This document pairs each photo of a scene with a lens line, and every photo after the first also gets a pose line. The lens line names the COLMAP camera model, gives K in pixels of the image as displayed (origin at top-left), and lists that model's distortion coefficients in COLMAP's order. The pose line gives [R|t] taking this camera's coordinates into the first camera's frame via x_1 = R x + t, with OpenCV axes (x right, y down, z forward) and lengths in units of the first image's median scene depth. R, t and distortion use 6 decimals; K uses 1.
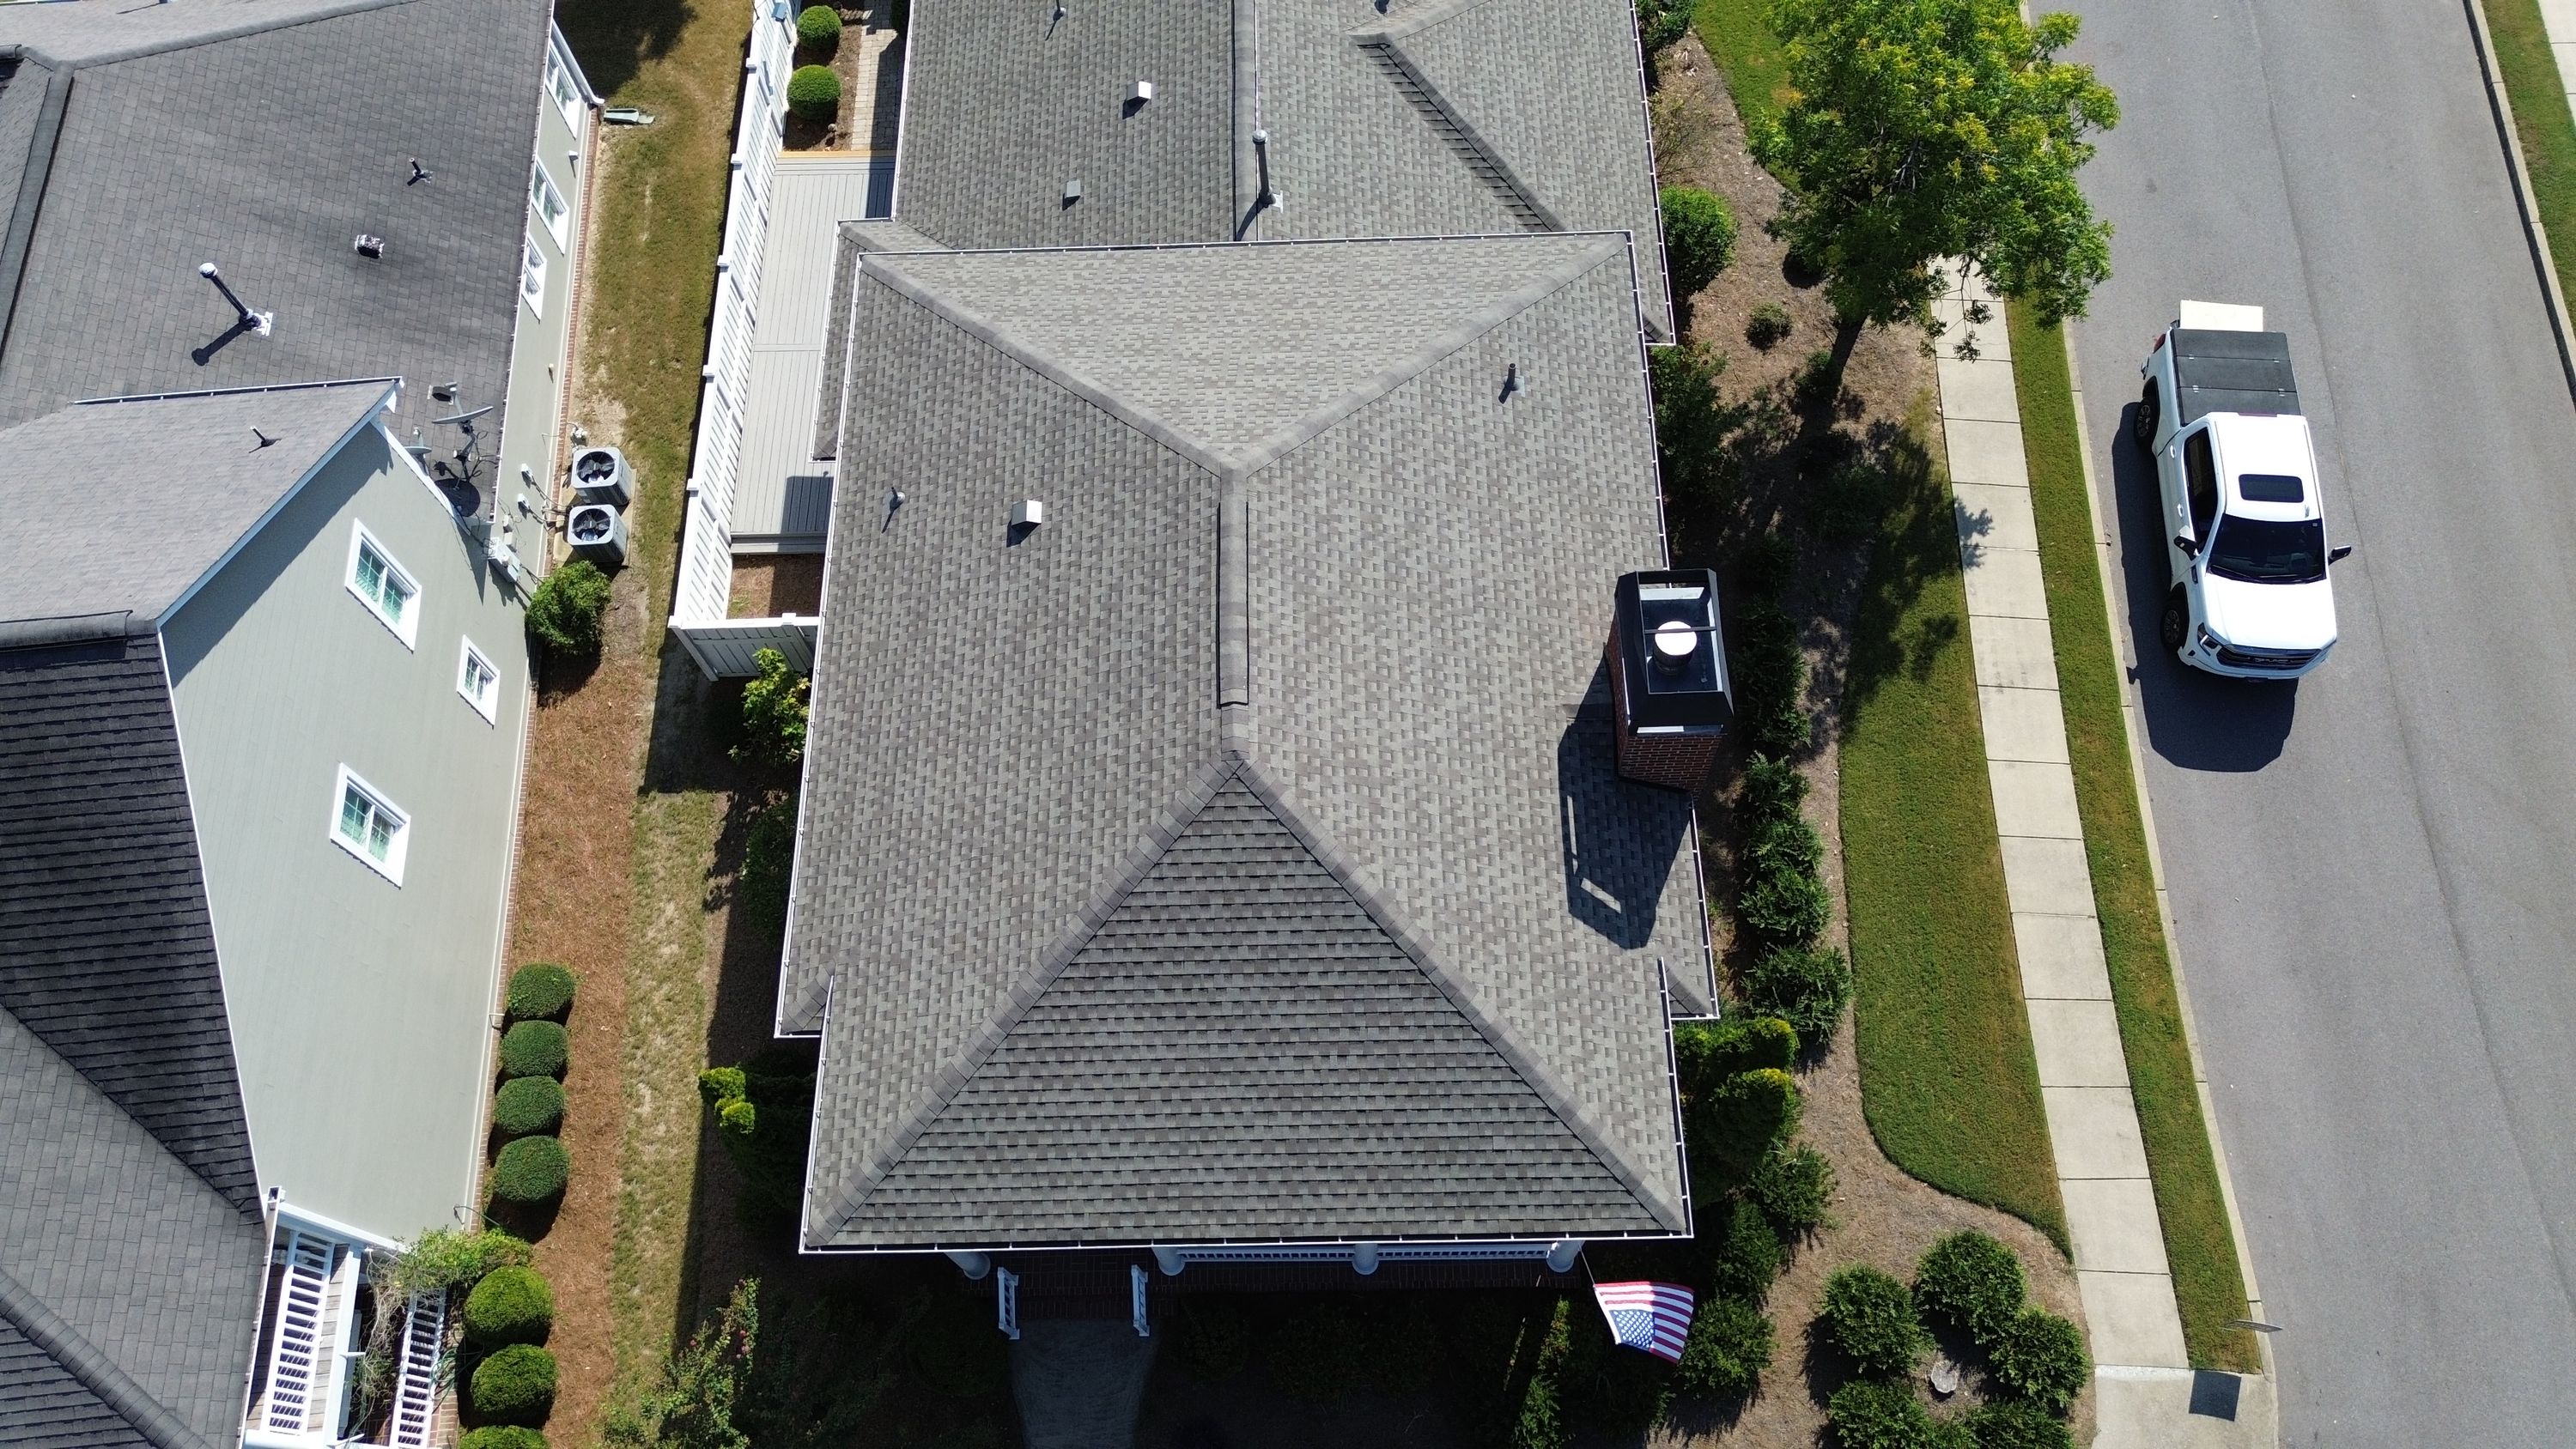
lens RADIAL K [[1825.9, 0, 1285.2], [0, 1825.9, 726.9], [0, 0, 1]] dist [0.065389, -0.052858]
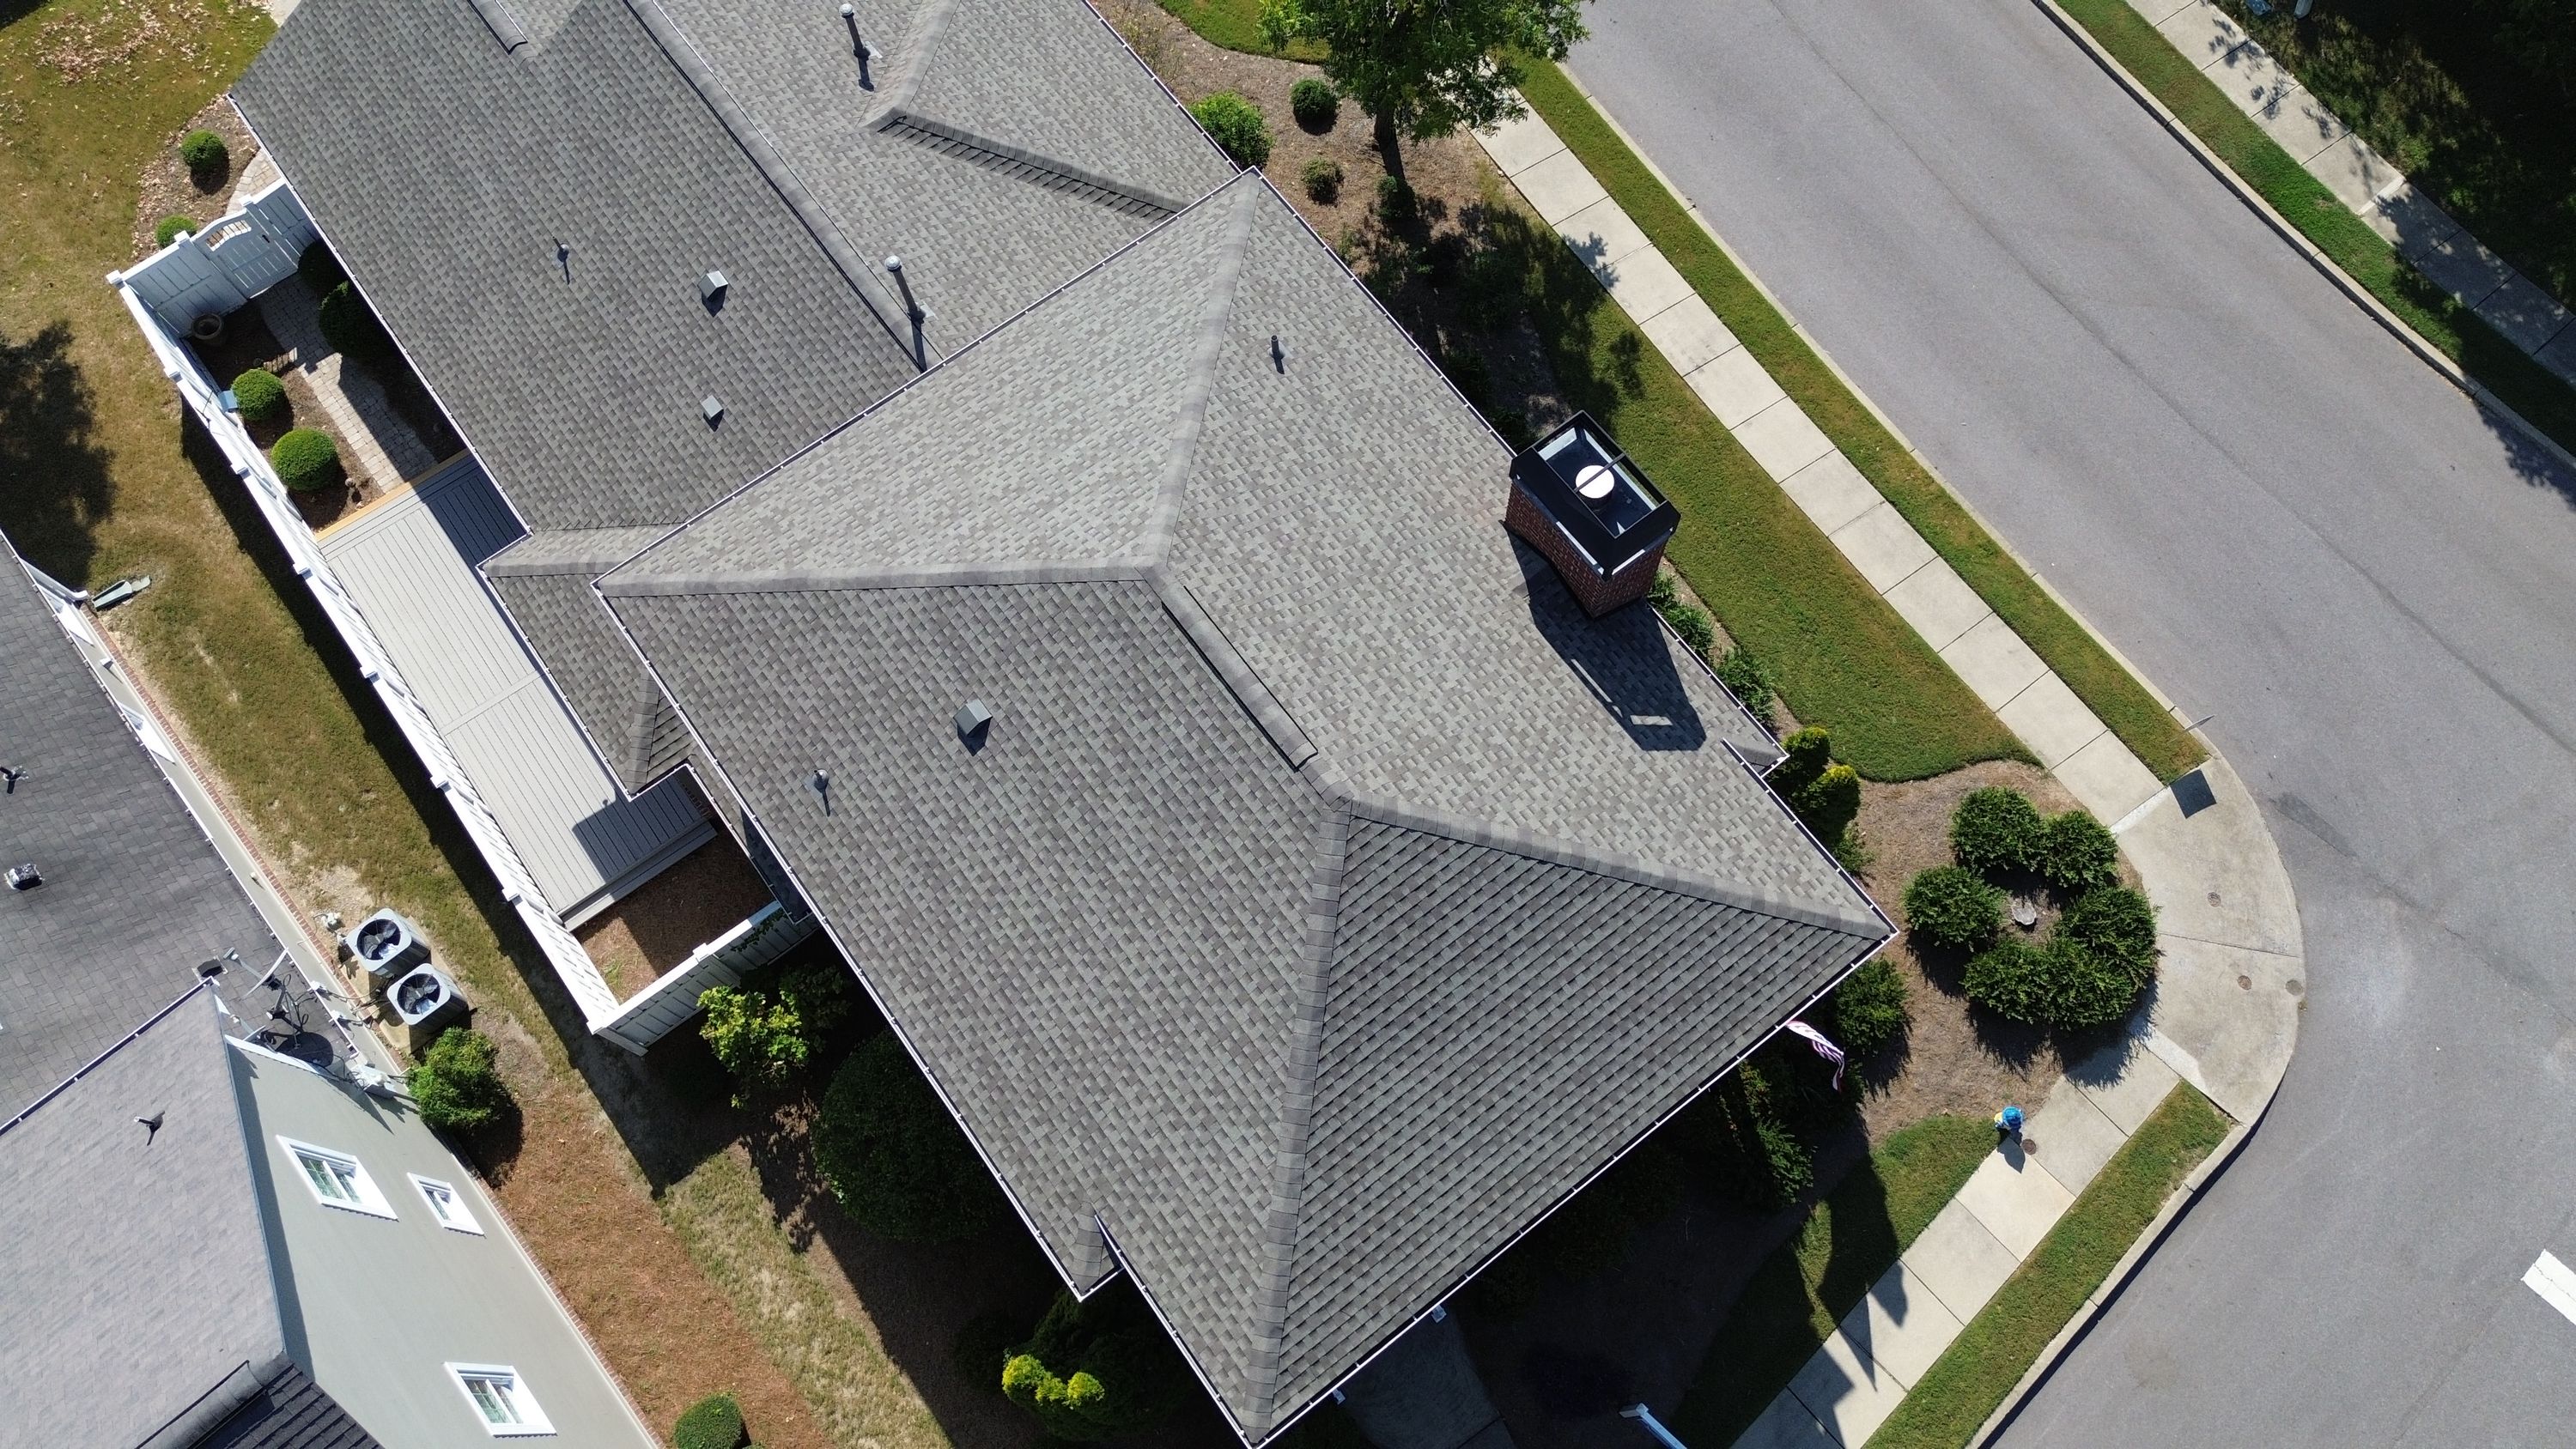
lens RADIAL K [[1825.9, 0, 1285.2], [0, 1825.9, 726.9], [0, 0, 1]] dist [0.065389, -0.052858]
pose [[0.806000, -0.547370, 0.225276, -0.223358], [0.534348, 0.836576, 0.120882, -0.136806], [-0.254628, 0.022945, 0.966767, 0.012805]]
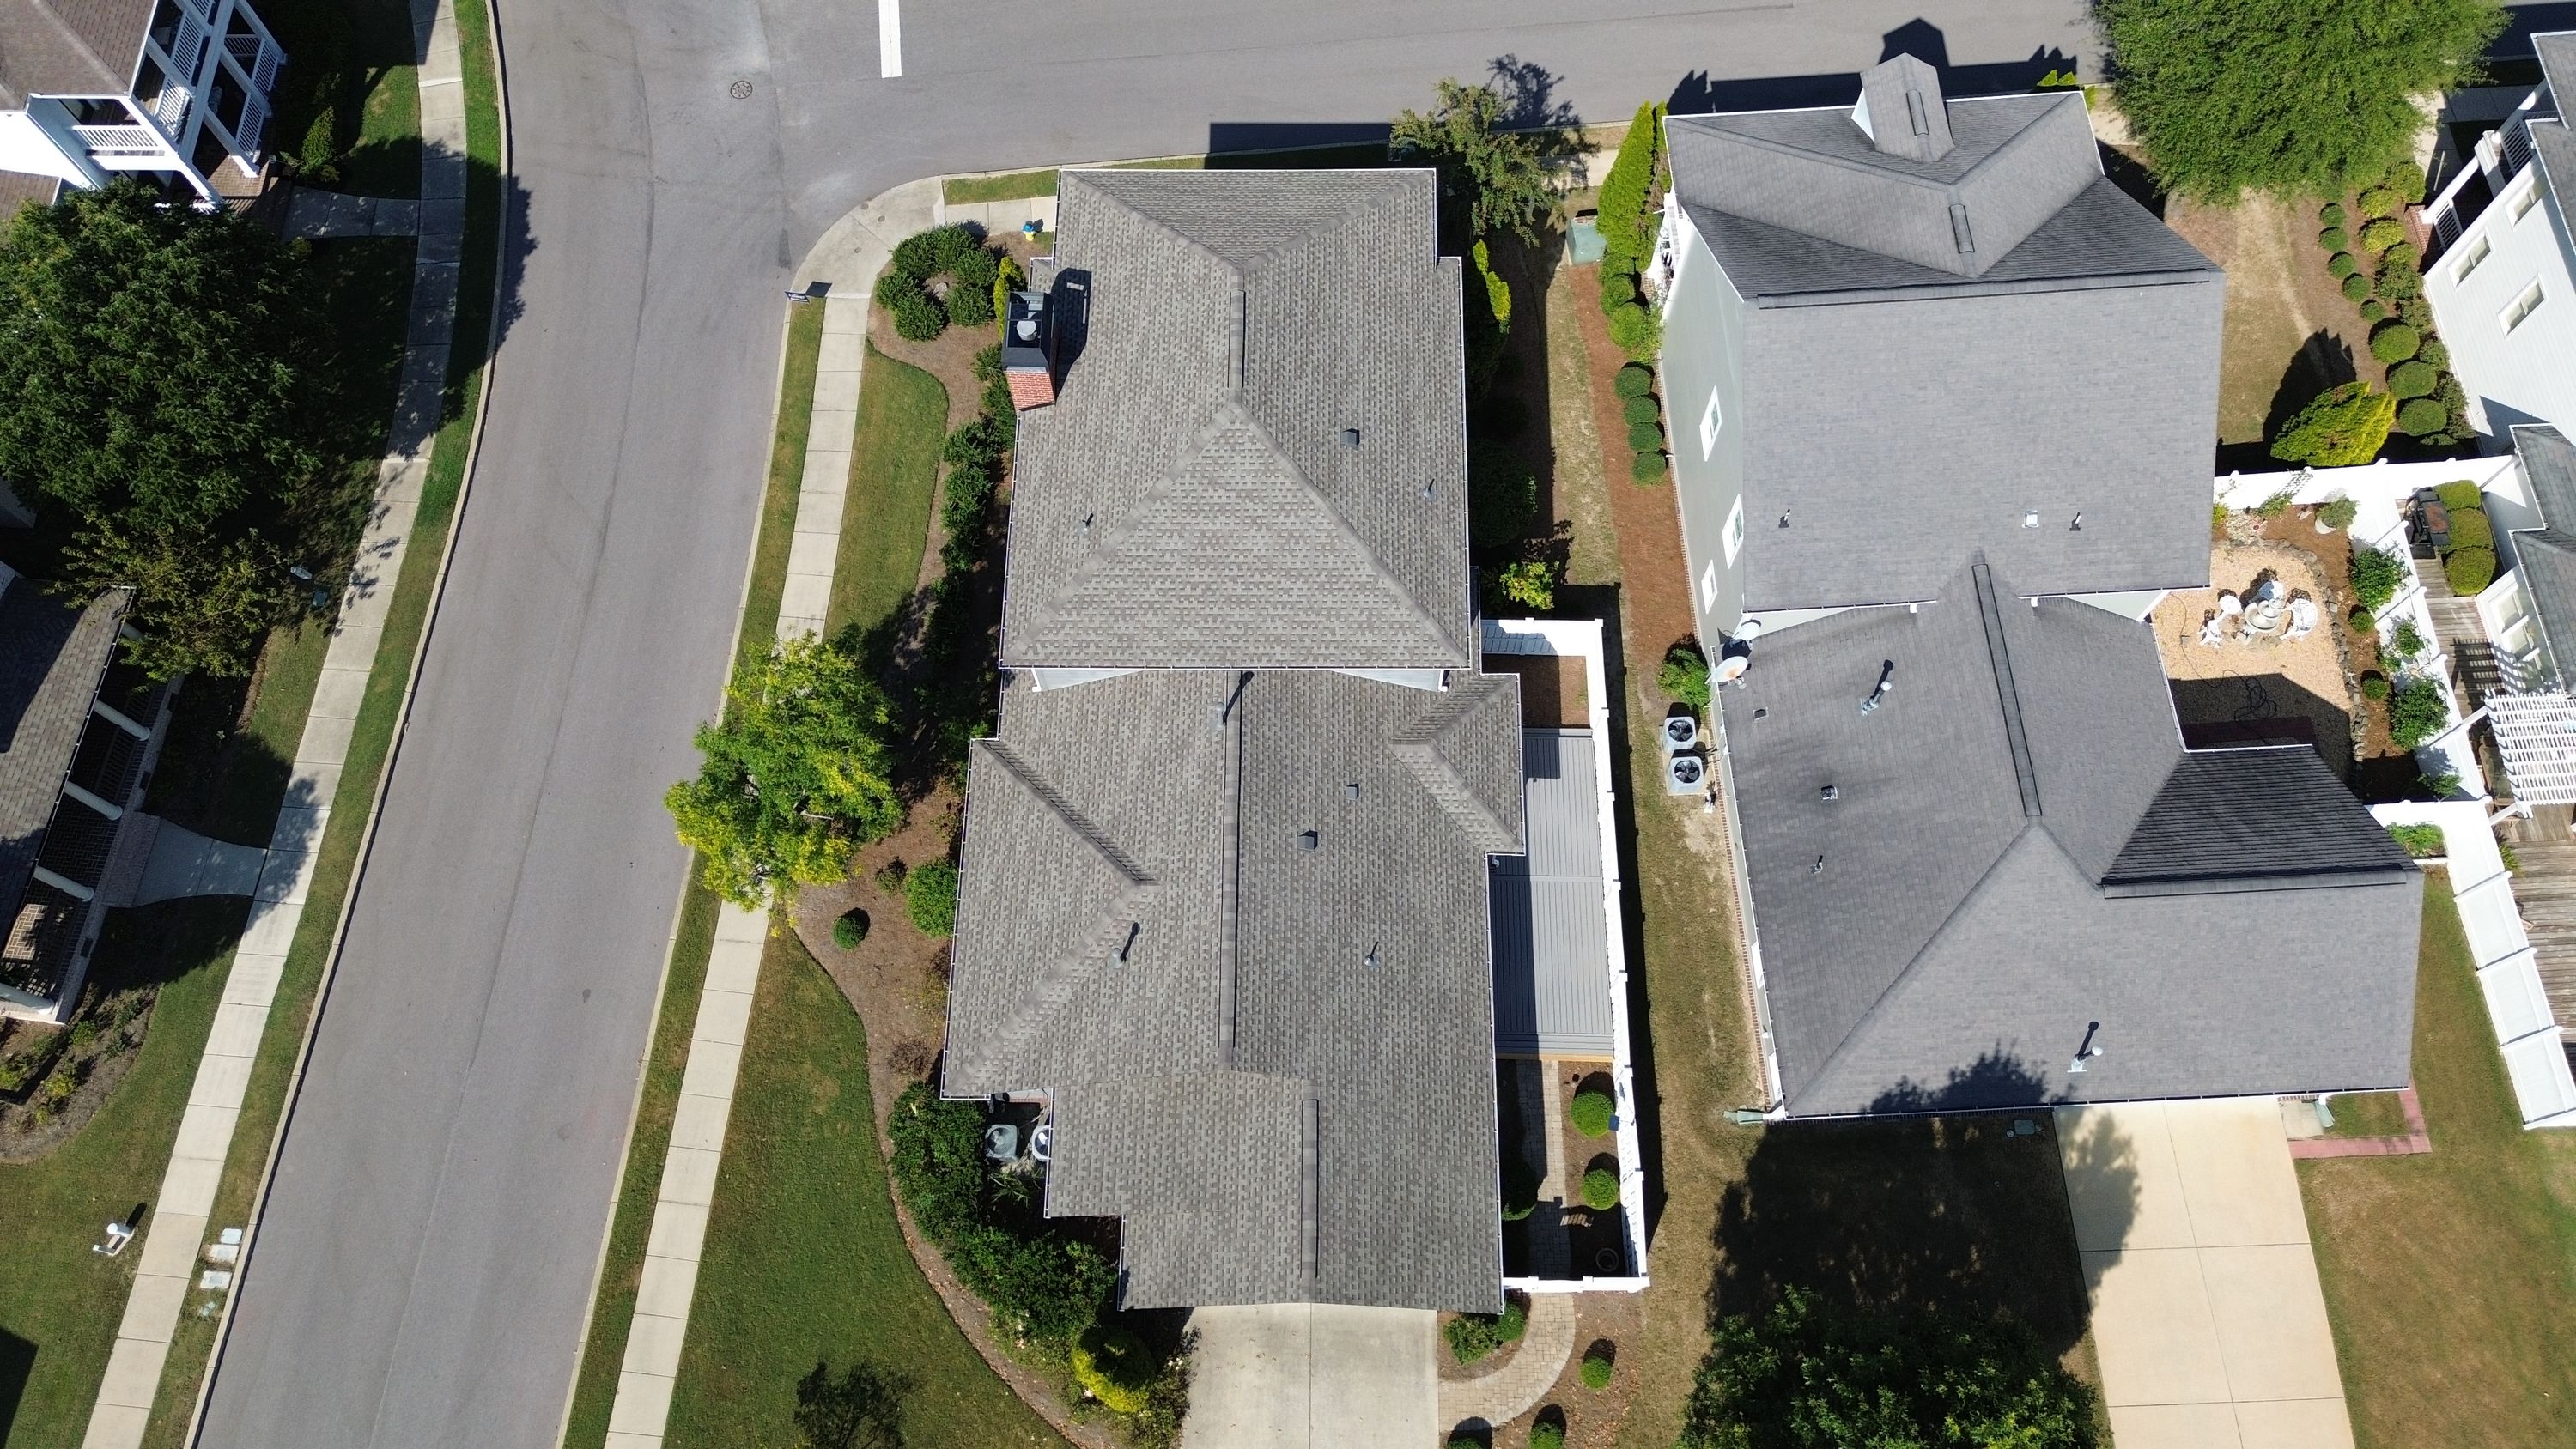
lens RADIAL K [[1825.9, 0, 1285.2], [0, 1825.9, 726.9], [0, 0, 1]] dist [0.065389, -0.052858]
pose [[-0.998490, -0.003807, 0.054794, -0.175915], [0.042664, -0.682049, 0.730061, -1.664071], [0.034593, 0.731297, 0.681182, -0.072884]]
